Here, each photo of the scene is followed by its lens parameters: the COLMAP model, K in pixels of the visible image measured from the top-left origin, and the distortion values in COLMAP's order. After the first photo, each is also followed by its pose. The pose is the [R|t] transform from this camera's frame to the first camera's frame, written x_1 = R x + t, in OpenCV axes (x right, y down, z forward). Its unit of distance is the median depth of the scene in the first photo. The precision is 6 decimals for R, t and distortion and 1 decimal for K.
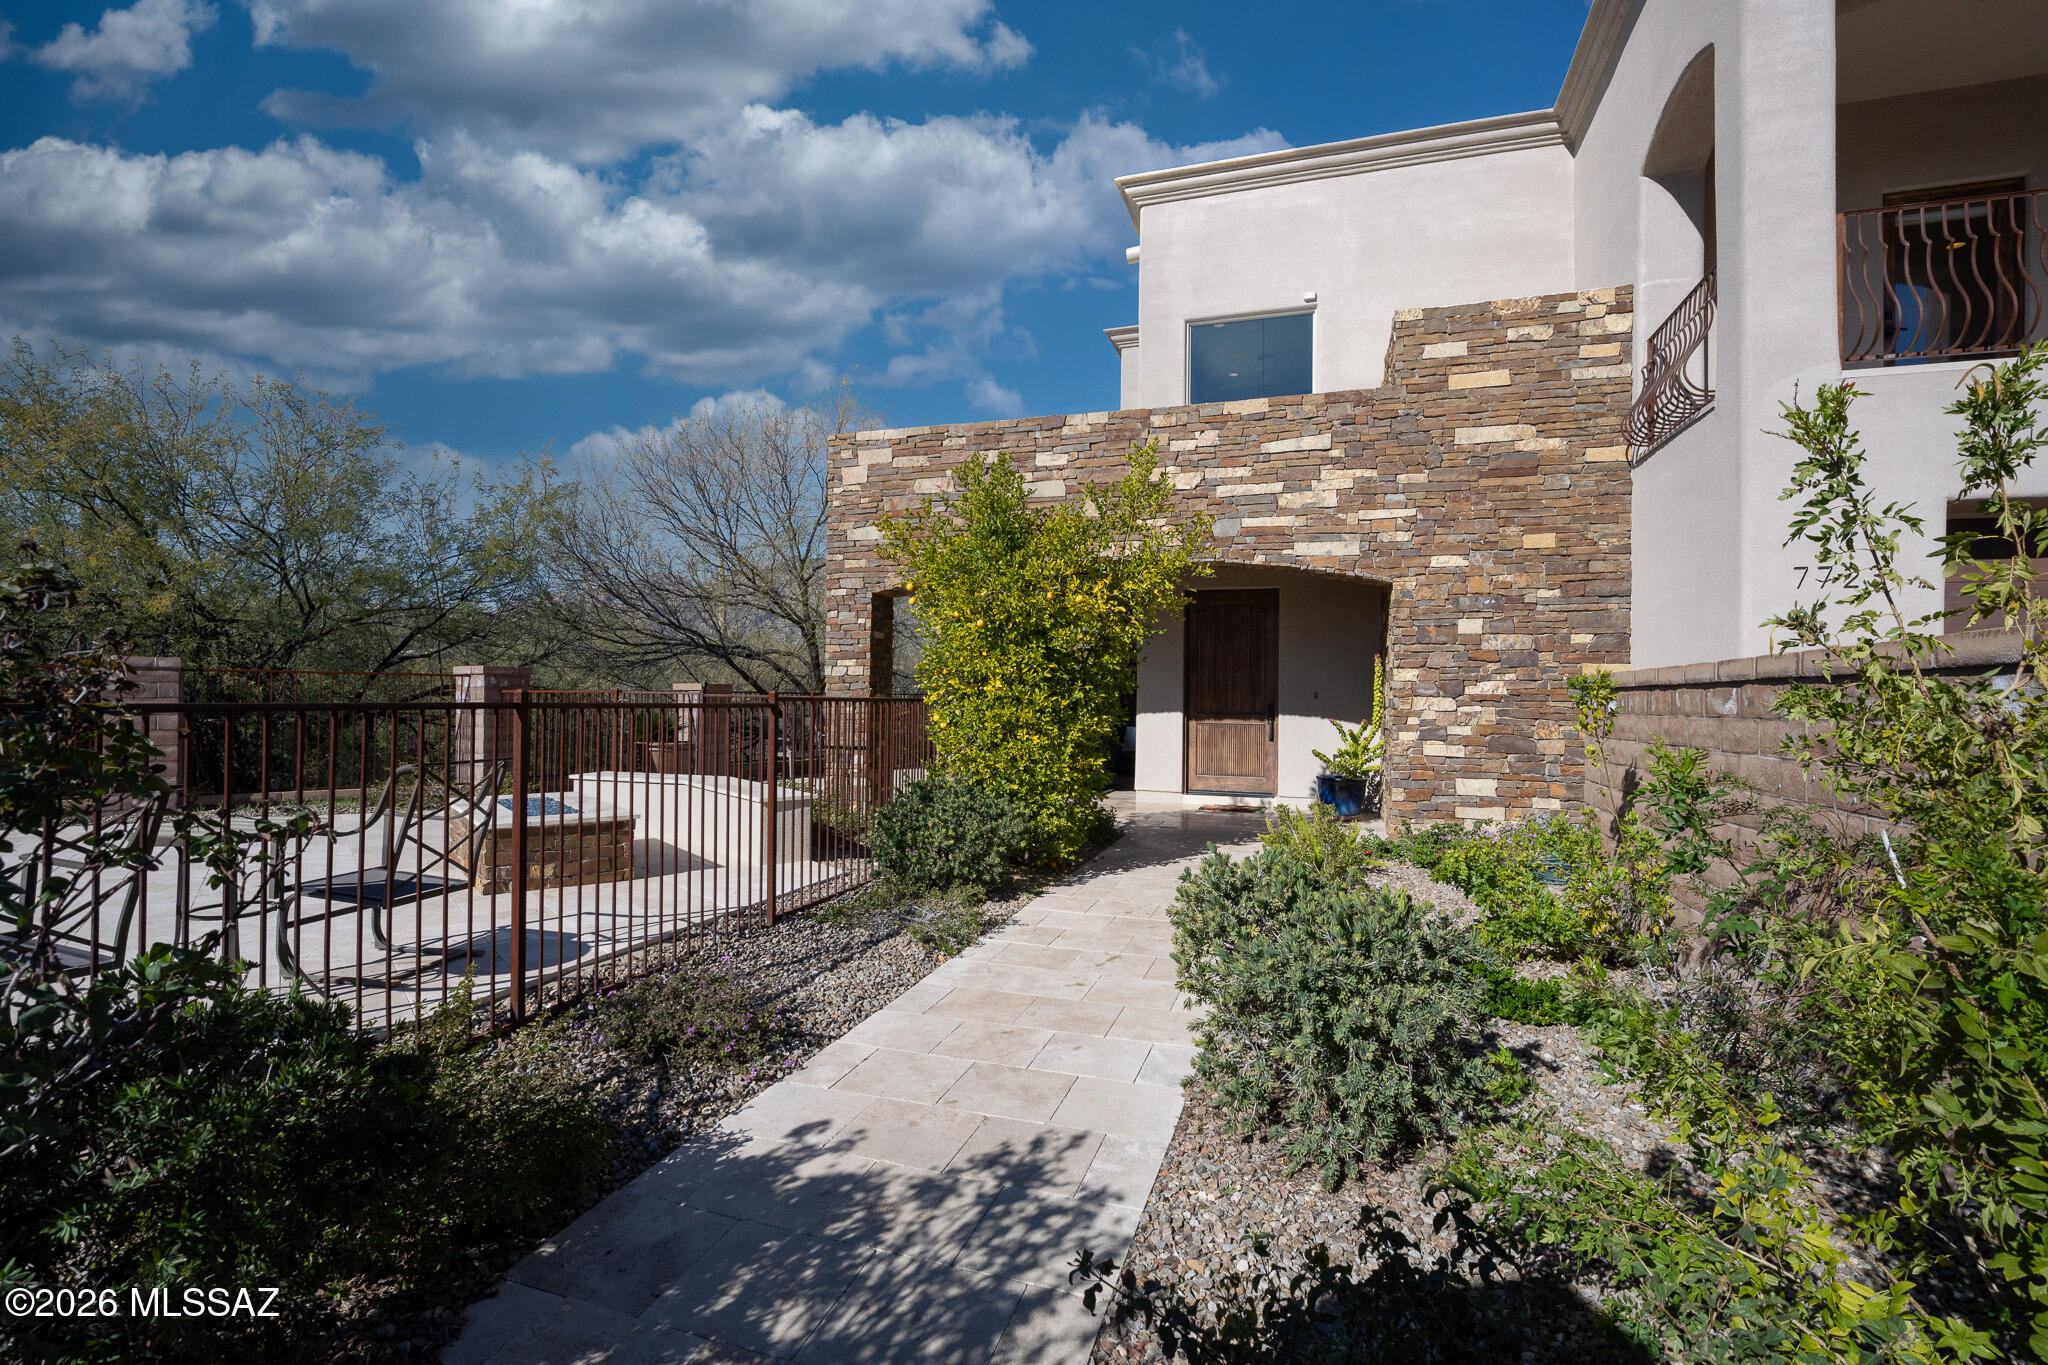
lens RADIAL K [[981.2, 0, 1023.8], [0, 981.2, 682.3], [0, 0, 1]] dist [-0.000269, -0.000016]
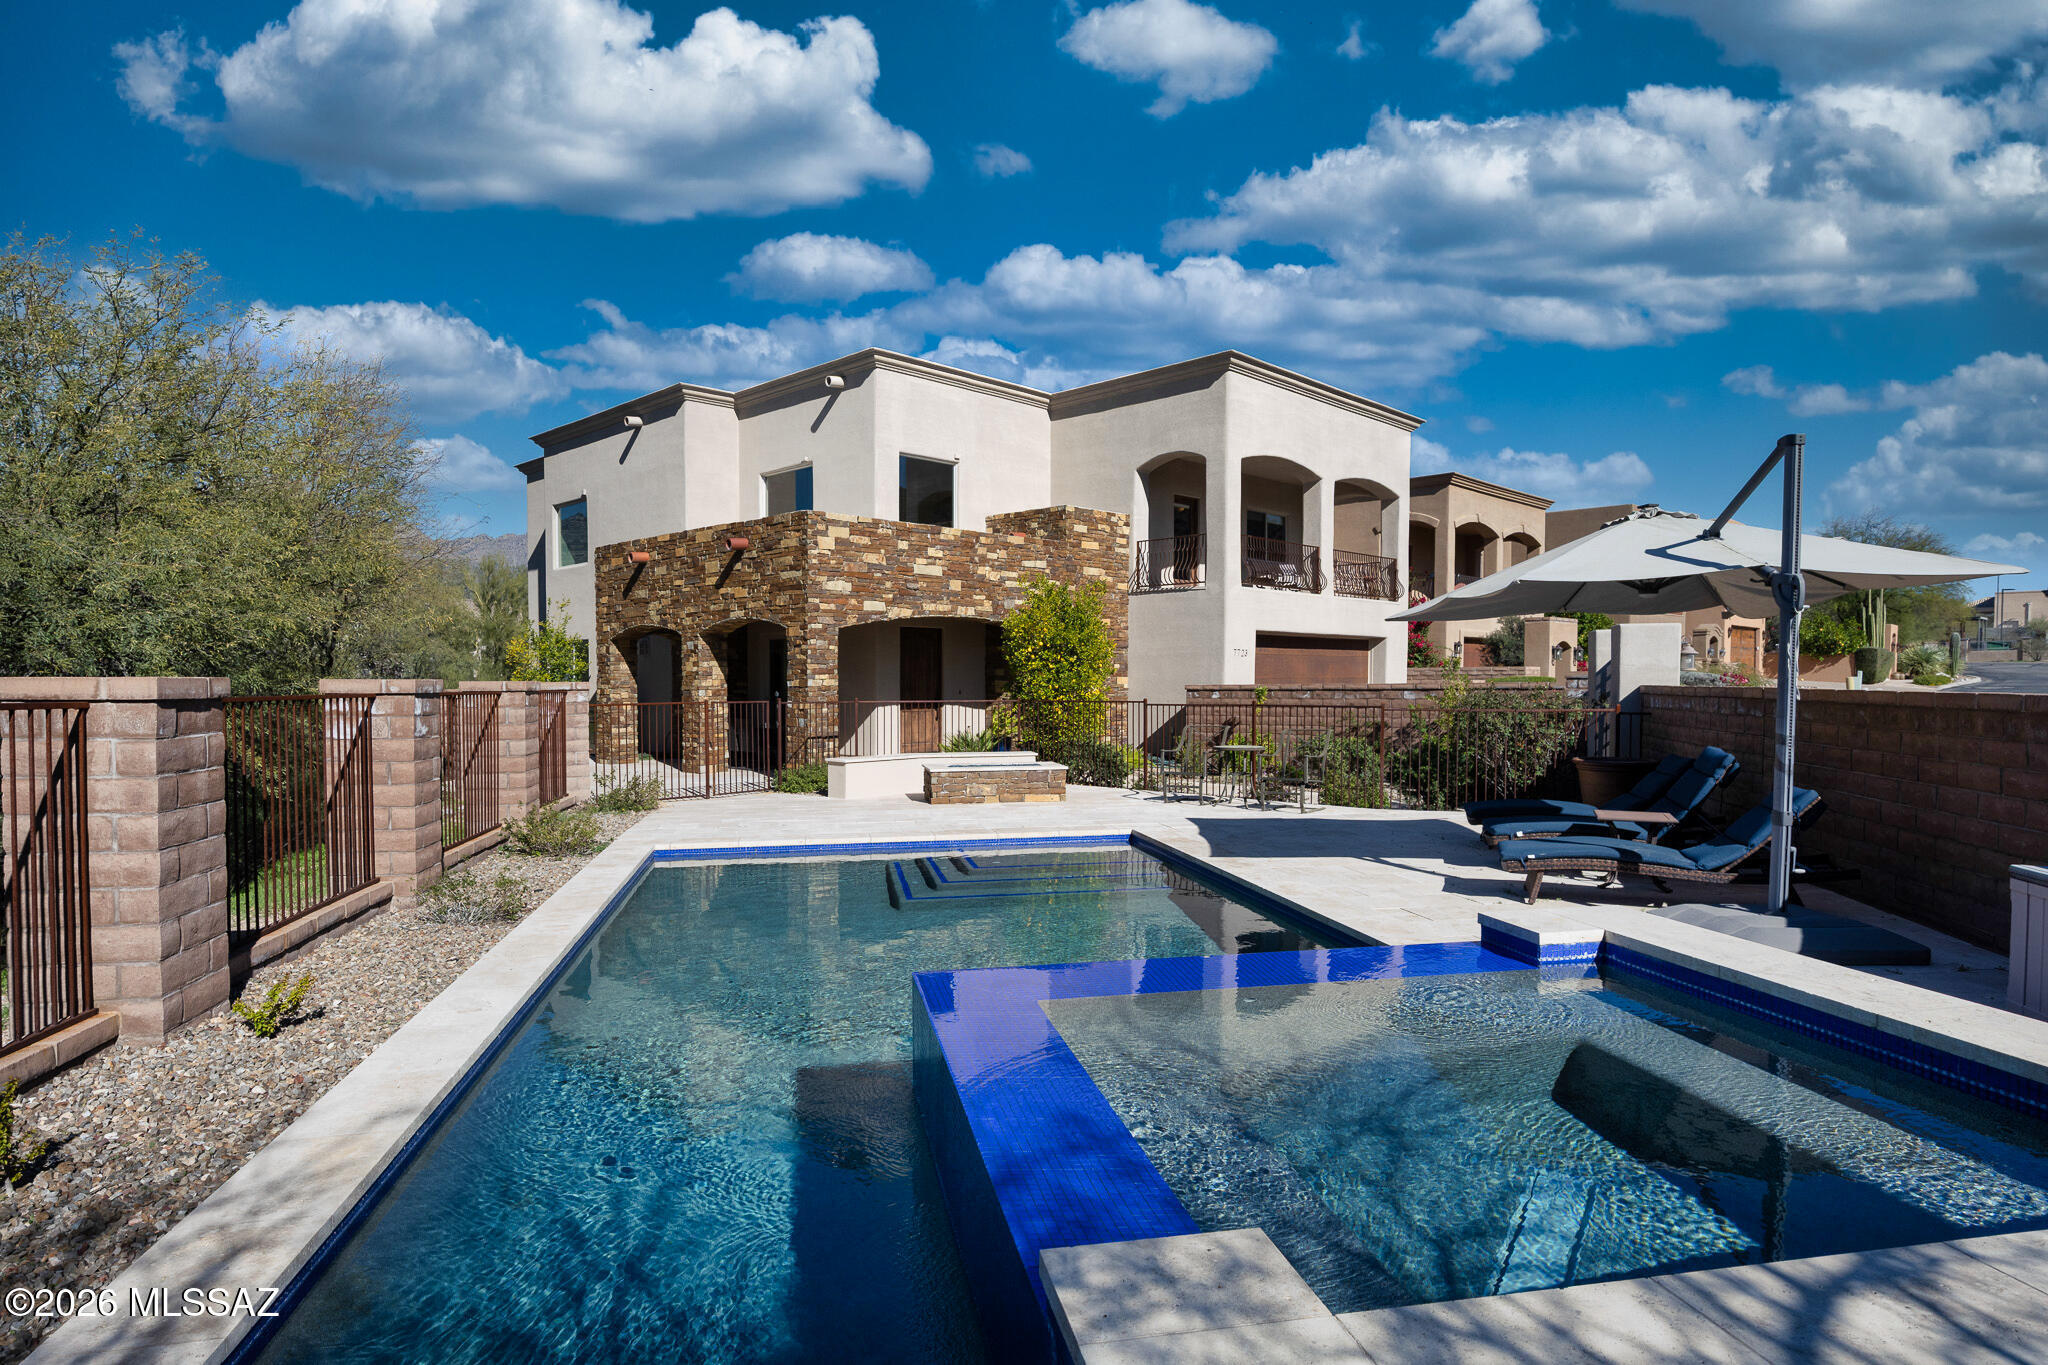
lens RADIAL K [[1122.4, 0, 1024.8], [0, 1122.4, 687.9], [0, 0, 1]] dist [0.000431, 0.000005]
pose [[0.443145, -0.014187, 0.896338, -1.524341], [-0.002475, 0.999852, 0.017049, -0.032887], [-0.896447, -0.009773, 0.443044, 0.034407]]
